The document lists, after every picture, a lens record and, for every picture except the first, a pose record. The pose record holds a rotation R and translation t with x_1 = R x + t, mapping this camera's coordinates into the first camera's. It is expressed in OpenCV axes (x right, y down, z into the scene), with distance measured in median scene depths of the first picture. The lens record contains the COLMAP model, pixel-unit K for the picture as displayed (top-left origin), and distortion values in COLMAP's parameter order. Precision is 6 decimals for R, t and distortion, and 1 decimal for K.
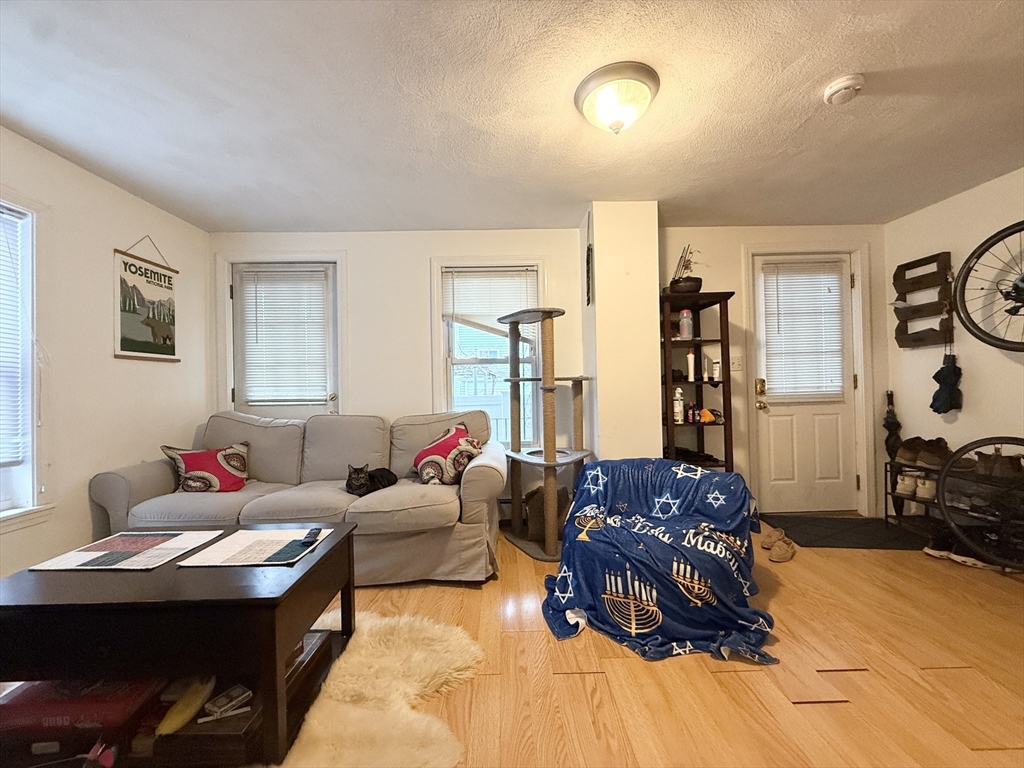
lens RADIAL K [[403.9, 0, 509.9], [0, 403.9, 382.1], [0, 0, 1]] dist [-0.001424, -0.000459]
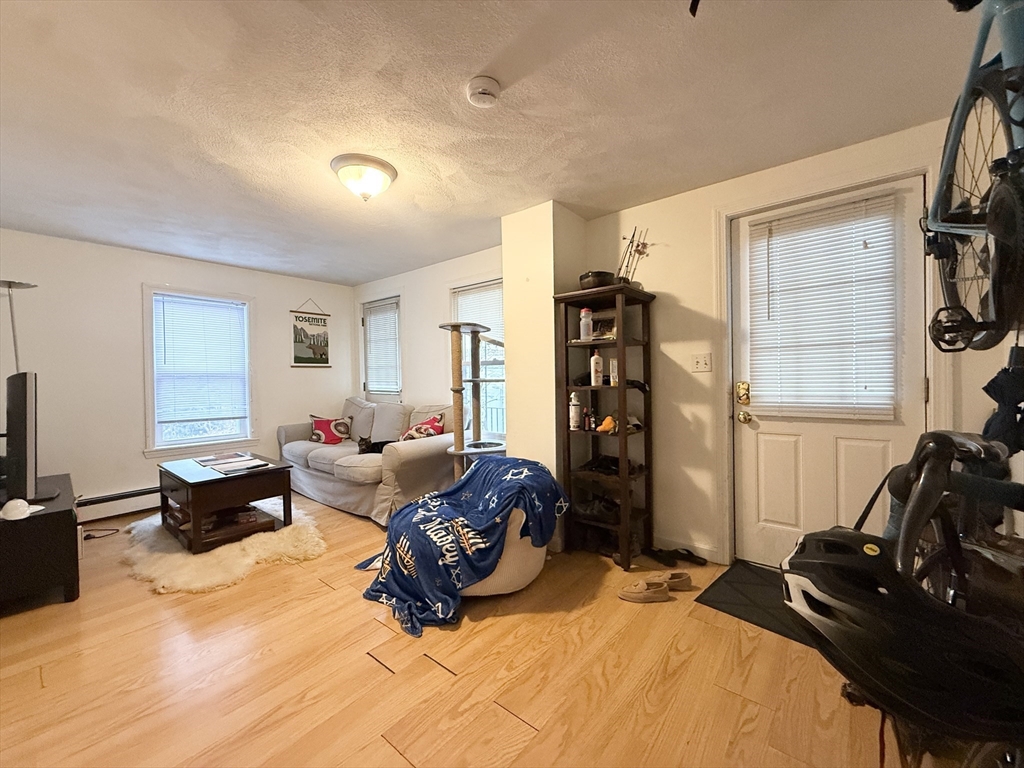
lens RADIAL K [[403.9, 0, 507.5], [0, 403.9, 383.0], [0, 0, 1]] dist [-0.001424, -0.000459]
pose [[0.762972, 0.019024, -0.646152, 0.911350], [0.005474, 0.999341, 0.035886, -0.043063], [0.646408, -0.030917, 0.762365, 0.173317]]
